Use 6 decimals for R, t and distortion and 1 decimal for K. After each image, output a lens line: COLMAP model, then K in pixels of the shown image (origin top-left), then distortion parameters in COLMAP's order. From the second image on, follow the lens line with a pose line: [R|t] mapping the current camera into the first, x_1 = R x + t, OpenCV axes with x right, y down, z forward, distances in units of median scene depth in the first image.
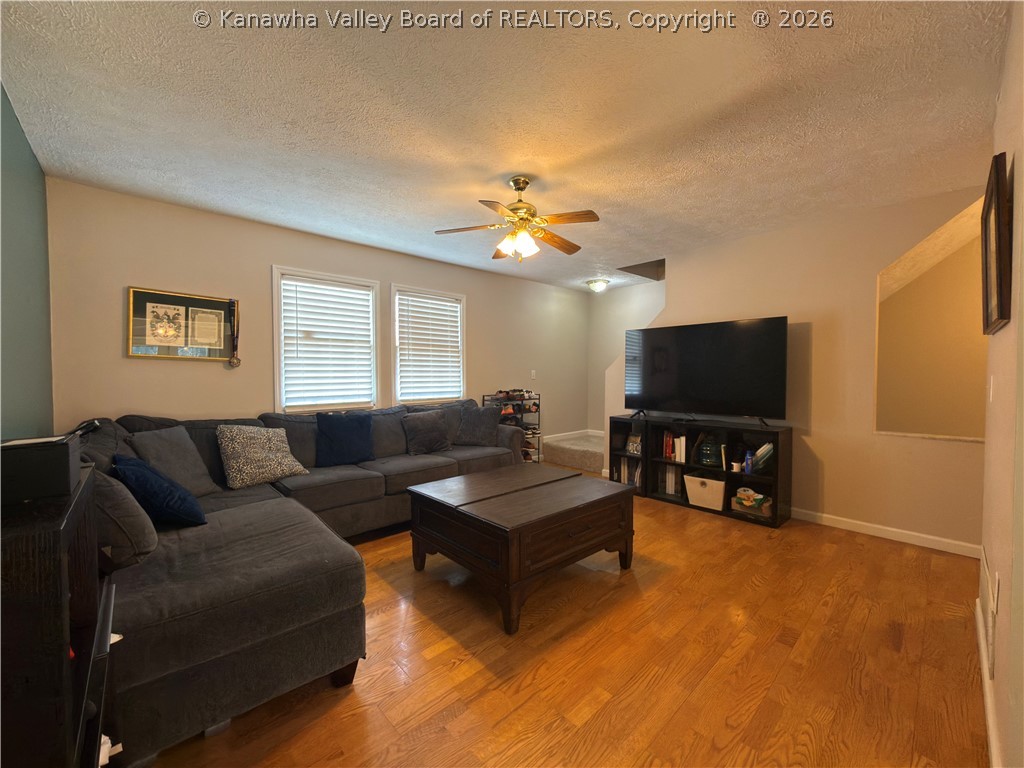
lens RADIAL K [[408.1, 0, 513.5], [0, 408.1, 385.1], [0, 0, 1]] dist [0.001008, 0.001447]
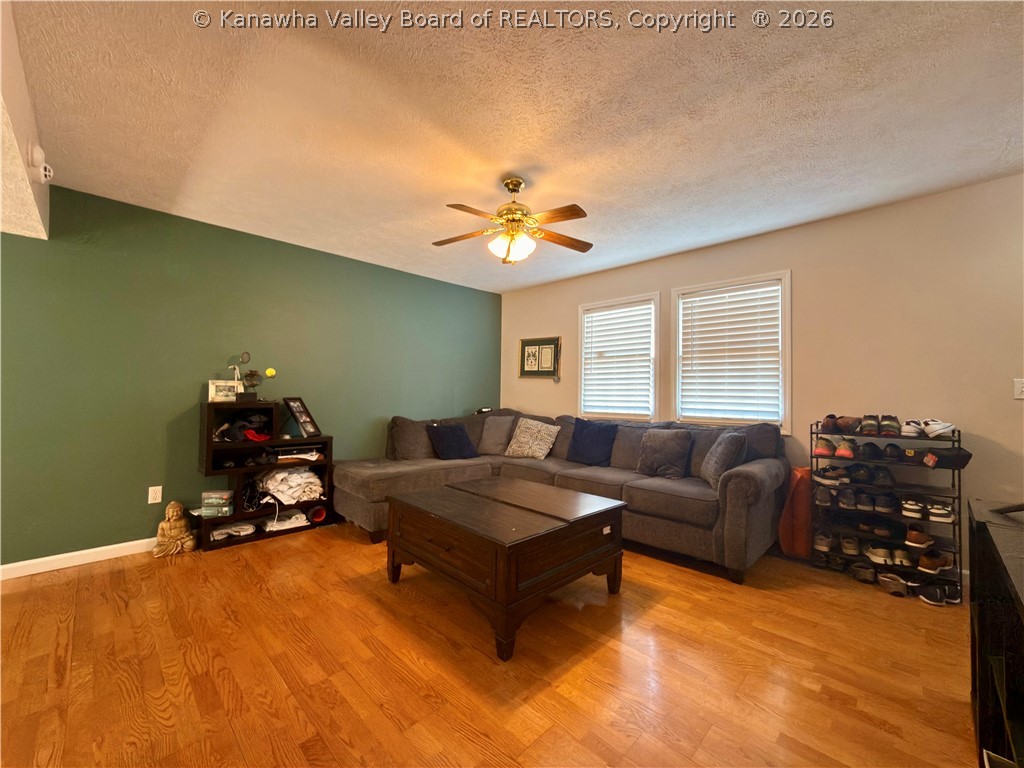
lens RADIAL K [[408.1, 0, 511.3], [0, 408.1, 384.3], [0, 0, 1]] dist [0.001008, 0.001447]
pose [[0.045608, -0.019508, -0.998769, 0.675232], [-0.041837, 0.998895, -0.021421, 0.002292], [0.998083, 0.042762, 0.044742, 0.668544]]
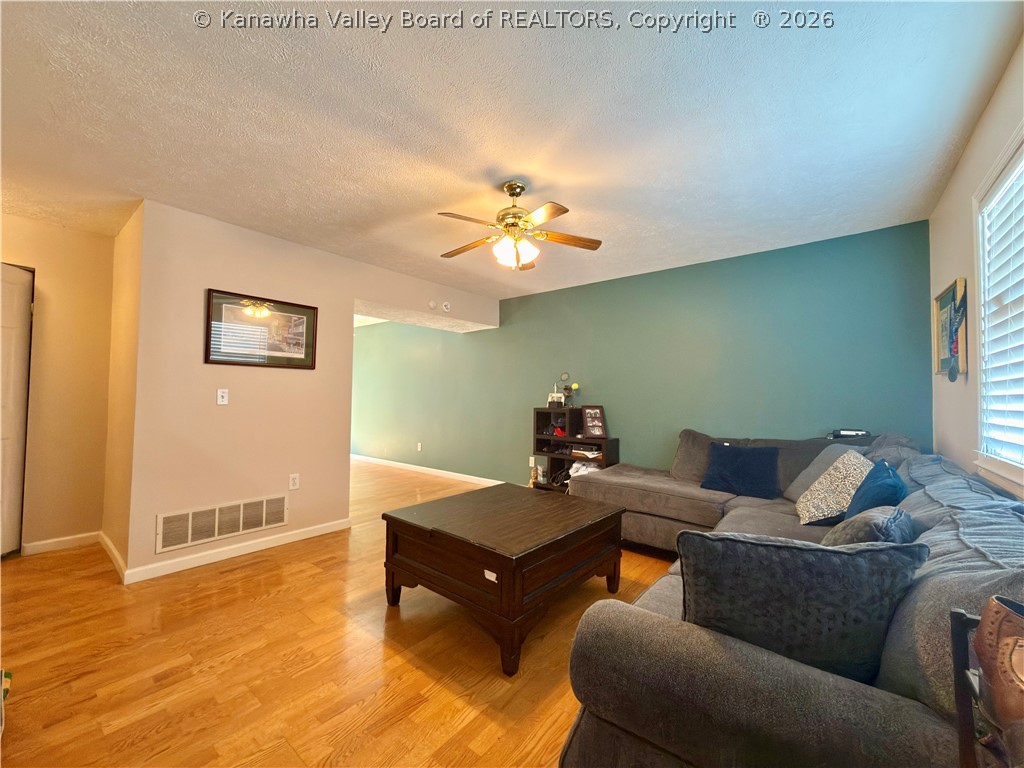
lens RADIAL K [[408.1, 0, 507.6], [0, 408.1, 383.2], [0, 0, 1]] dist [0.001008, 0.001447]
pose [[-0.990635, -0.011404, -0.136058, 0.107279], [-0.011384, 0.999935, -0.000921, -0.027222], [0.136059, 0.000637, -0.990701, 1.339025]]
